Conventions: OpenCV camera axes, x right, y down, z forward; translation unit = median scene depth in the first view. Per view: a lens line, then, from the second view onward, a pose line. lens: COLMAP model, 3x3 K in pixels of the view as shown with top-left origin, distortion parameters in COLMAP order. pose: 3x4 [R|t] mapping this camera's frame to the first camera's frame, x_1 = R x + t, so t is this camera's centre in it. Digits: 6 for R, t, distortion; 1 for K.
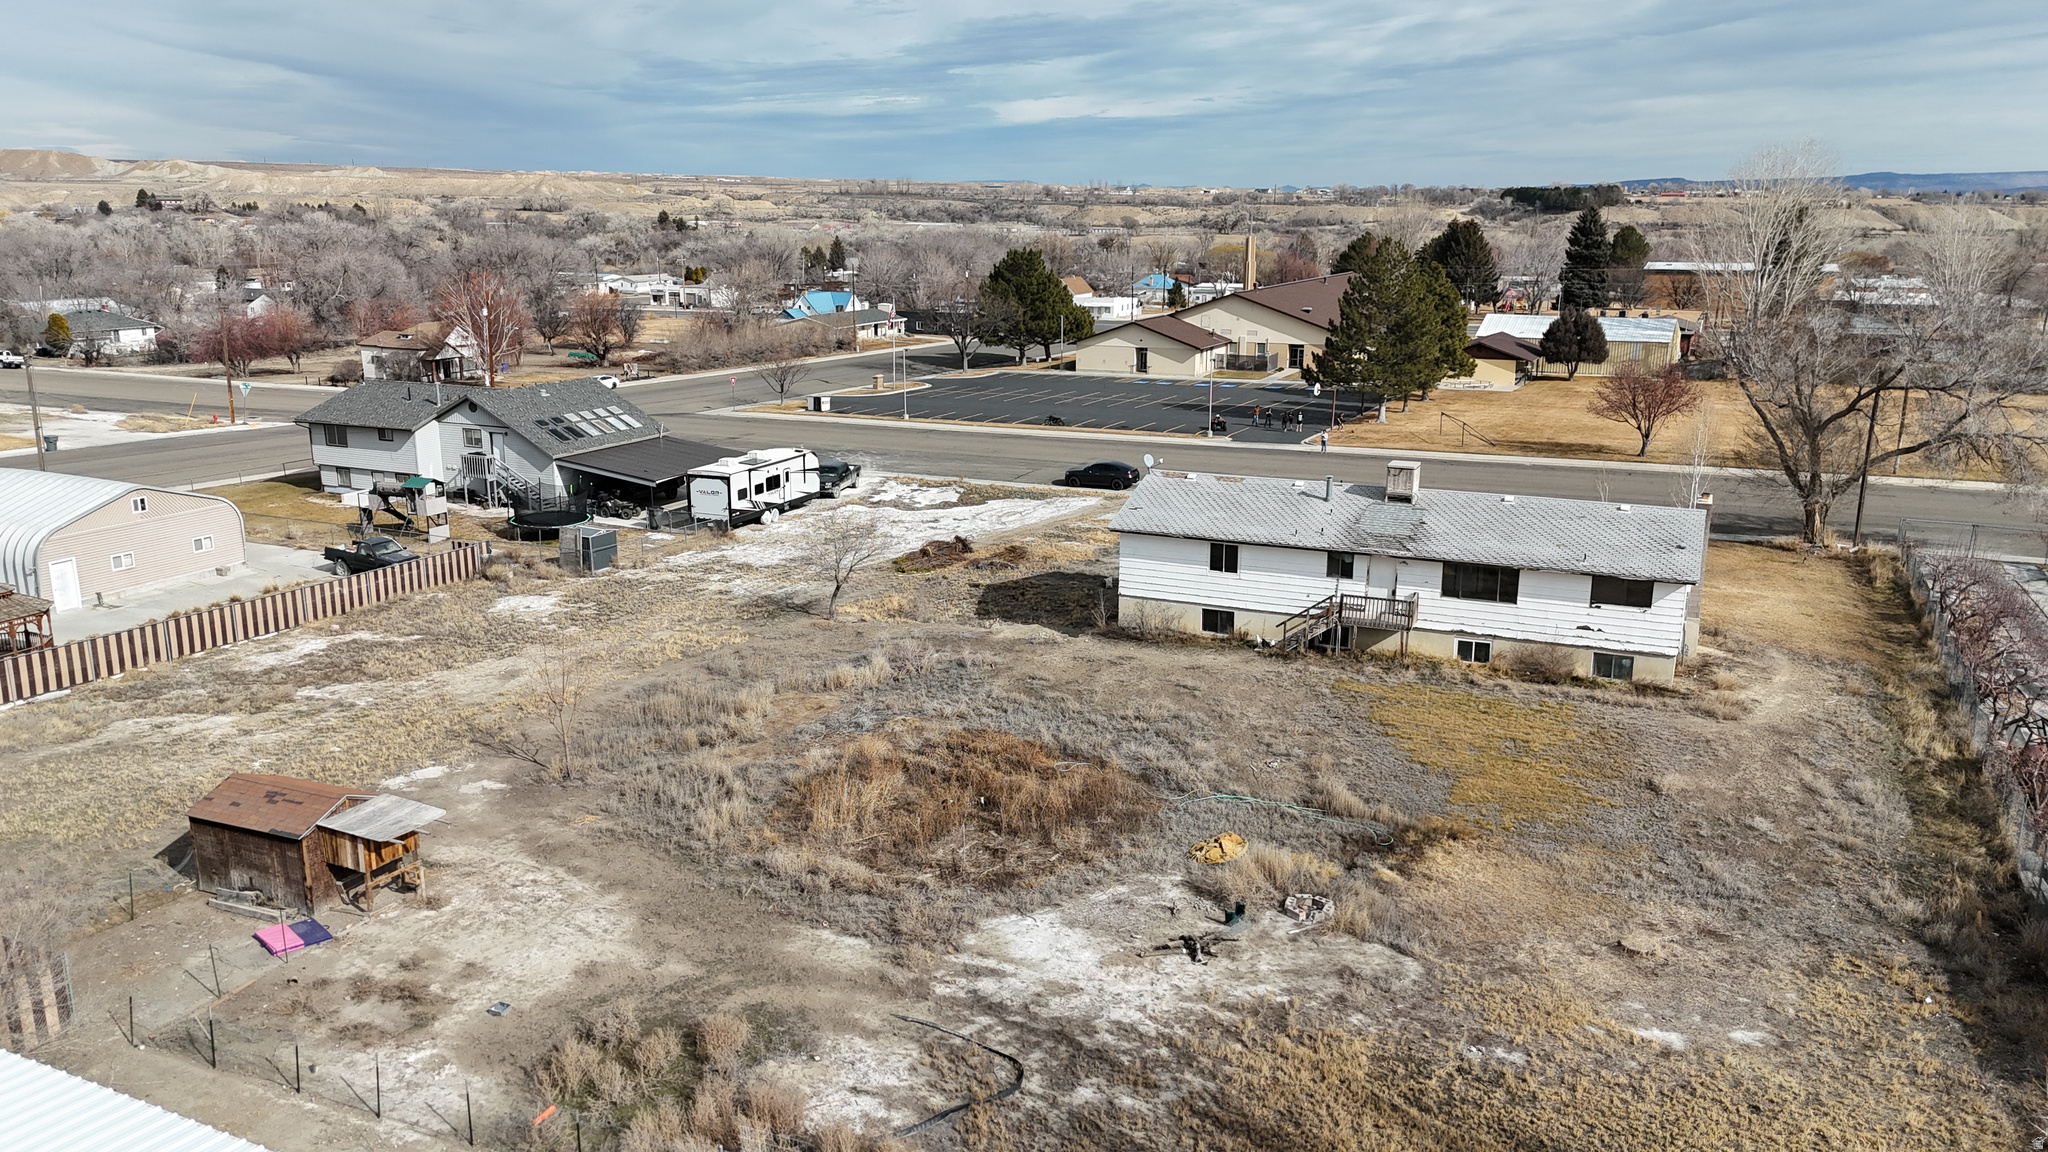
lens RADIAL K [[1495.6, 0, 1024.0], [0, 1495.6, 576.0], [0, 0, 1]] dist [0.140879, -0.244027]
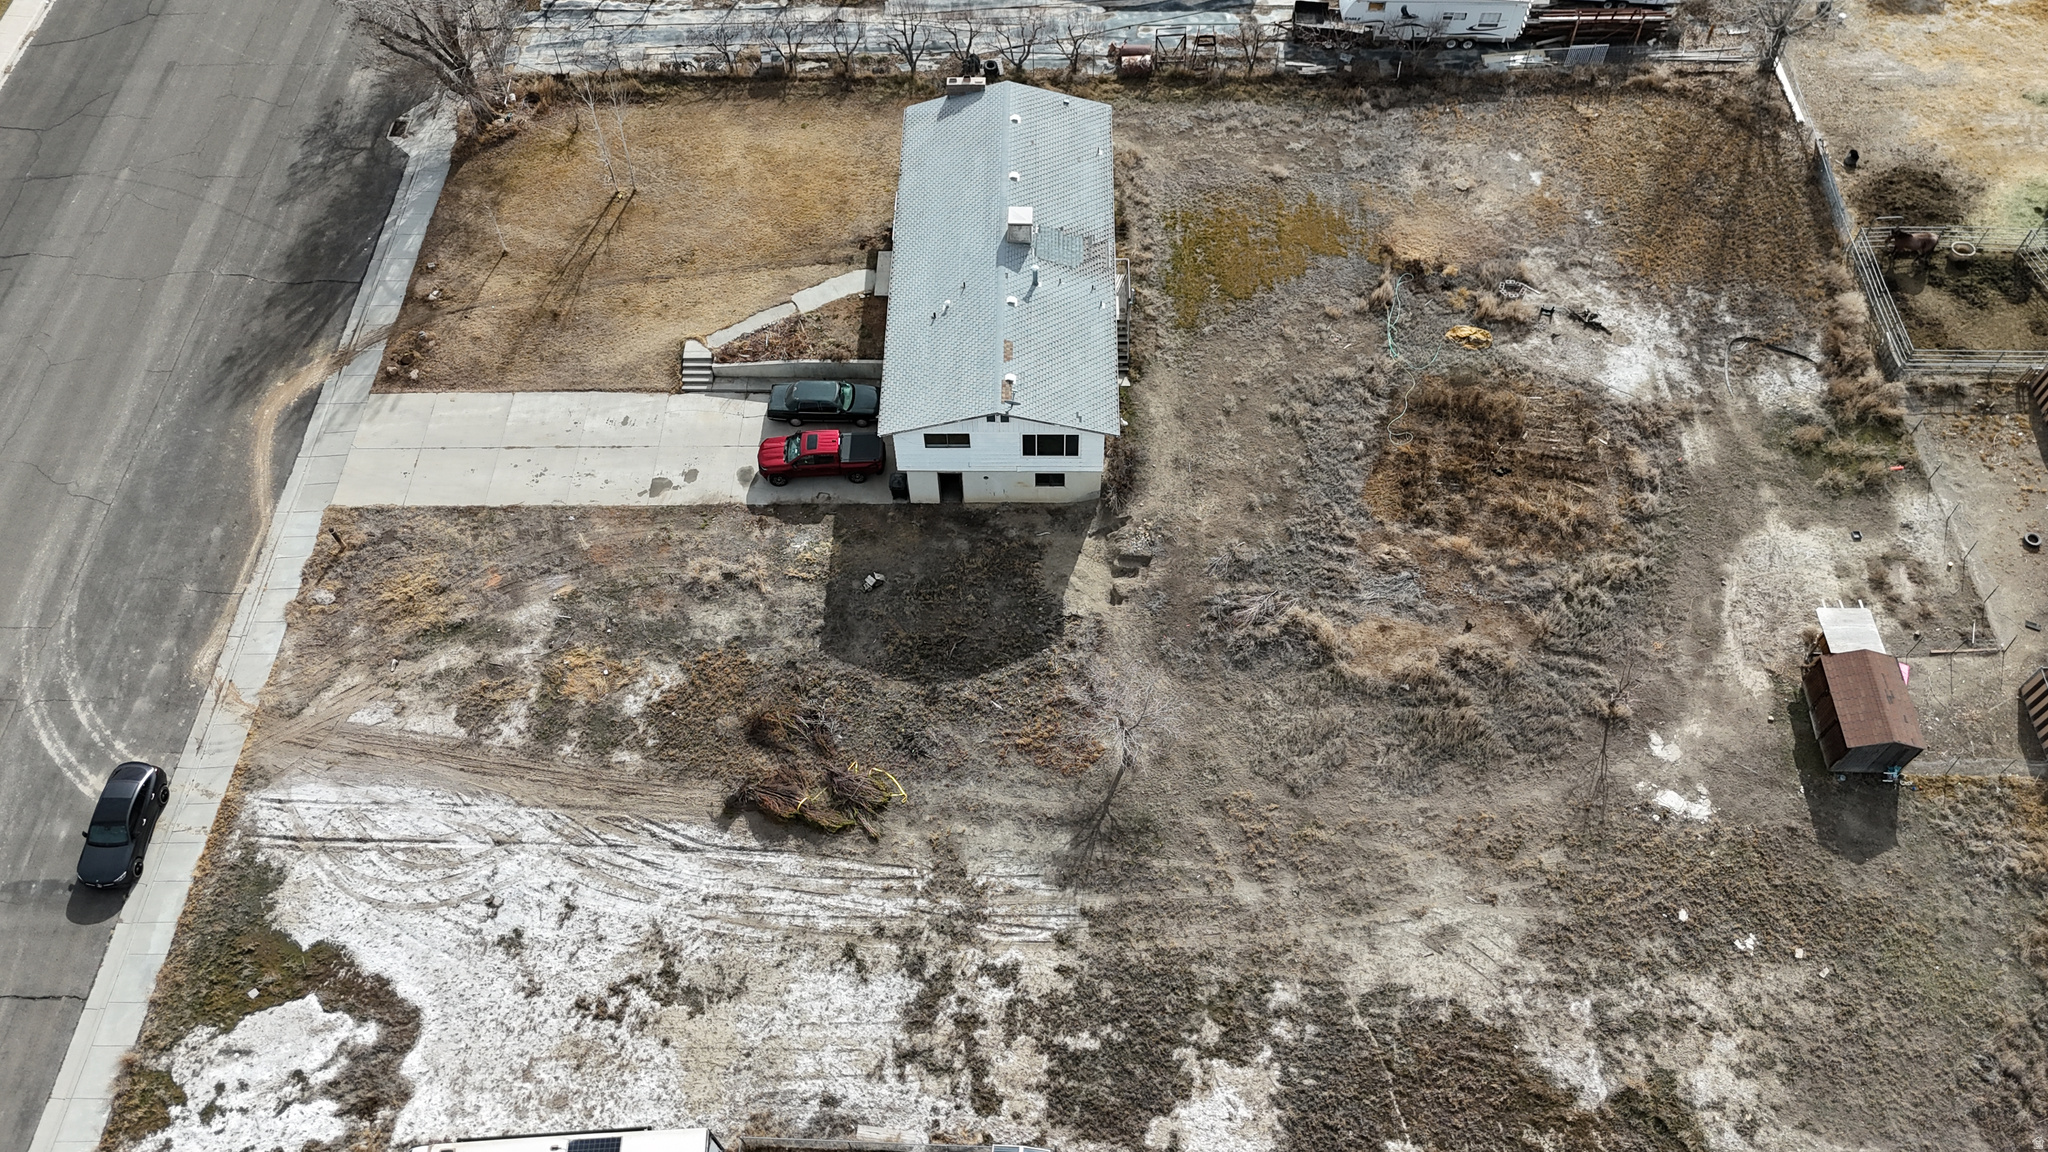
lens RADIAL K [[1500.1, 0, 1024.0], [0, 1500.1, 578.4], [0, 0, 1]] dist [0.080589, -0.078410]
pose [[-0.396695, -0.757043, 0.519152, -0.565384], [0.236455, 0.462198, 0.854671, -0.940801], [-0.886974, 0.461800, -0.004345, 1.141809]]
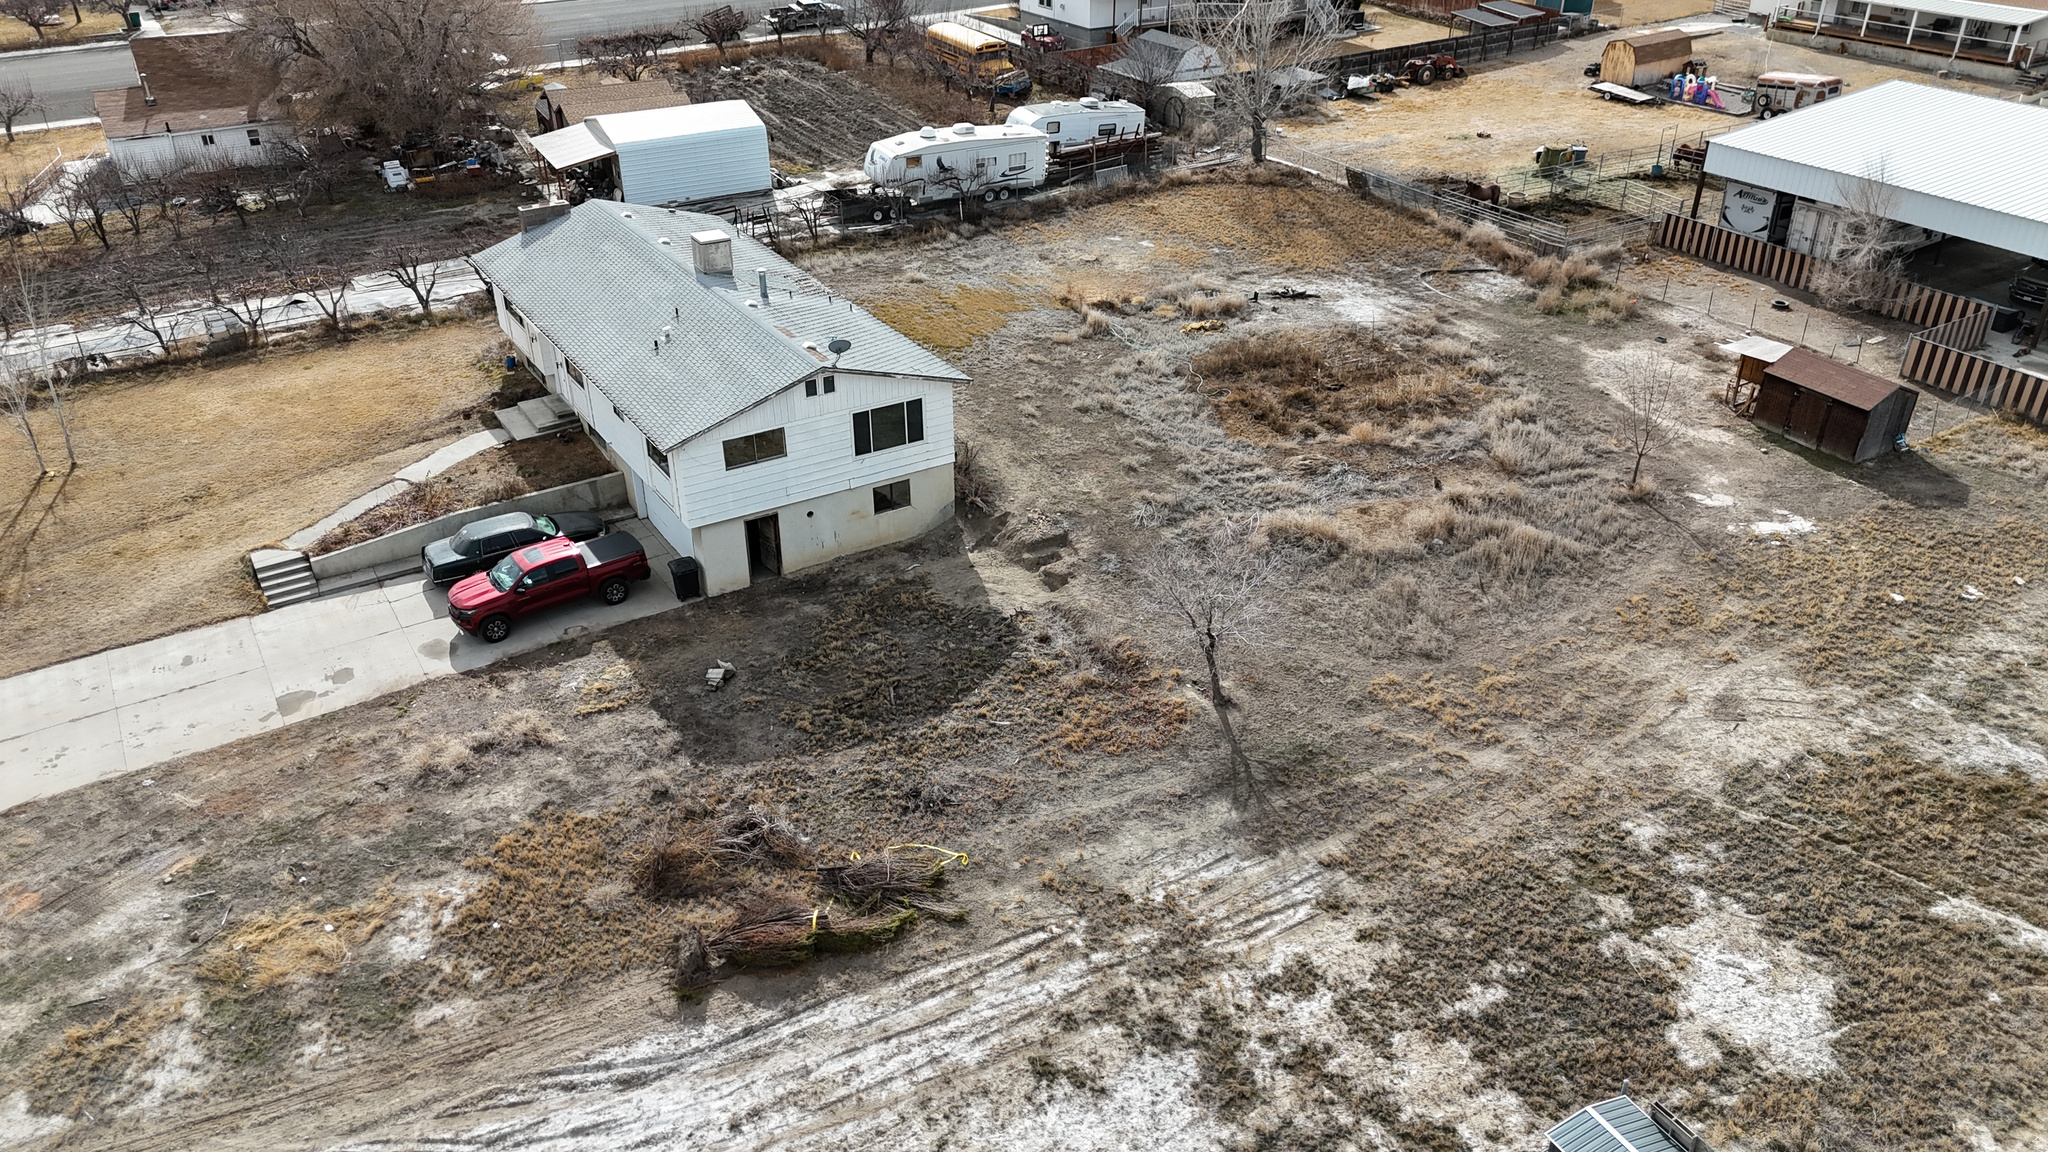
lens RADIAL K [[1500.1, 0, 1024.0], [0, 1500.1, 578.4], [0, 0, 1]] dist [0.080589, -0.078410]
pose [[-0.827940, -0.274366, 0.489120, -0.399111], [0.139955, 0.743480, 0.653949, -0.487276], [-0.543073, 0.609886, -0.577158, 1.554060]]
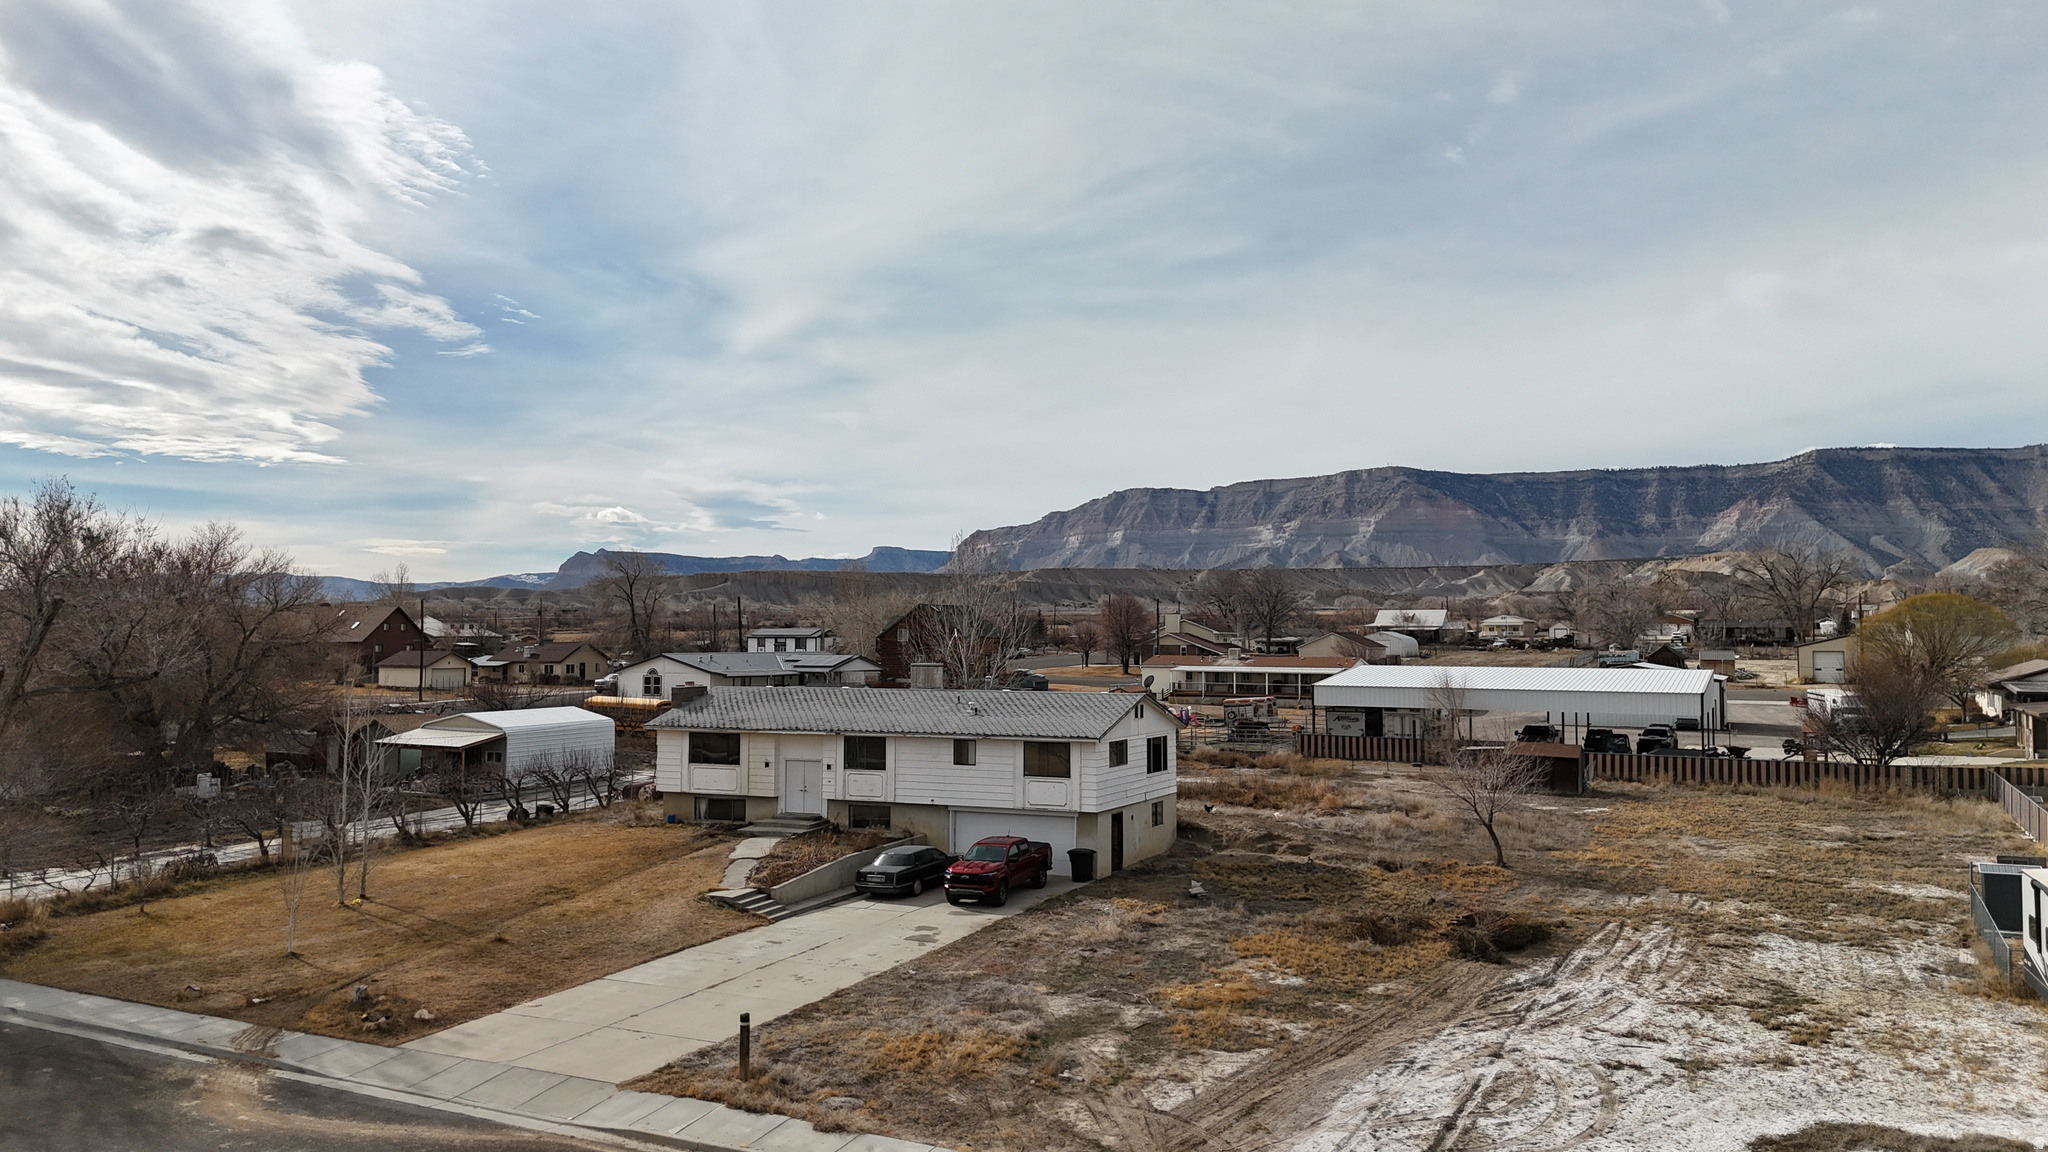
lens RADIAL K [[1558.6, 0, 1019.8], [0, 1558.6, 569.2], [0, 0, 1]] dist [0.201154, -0.601338]
pose [[-0.999752, 0.001902, 0.022186, 0.151227], [0.006299, 0.979808, 0.199843, -0.395658], [-0.021358, 0.199933, -0.979577, 2.181890]]
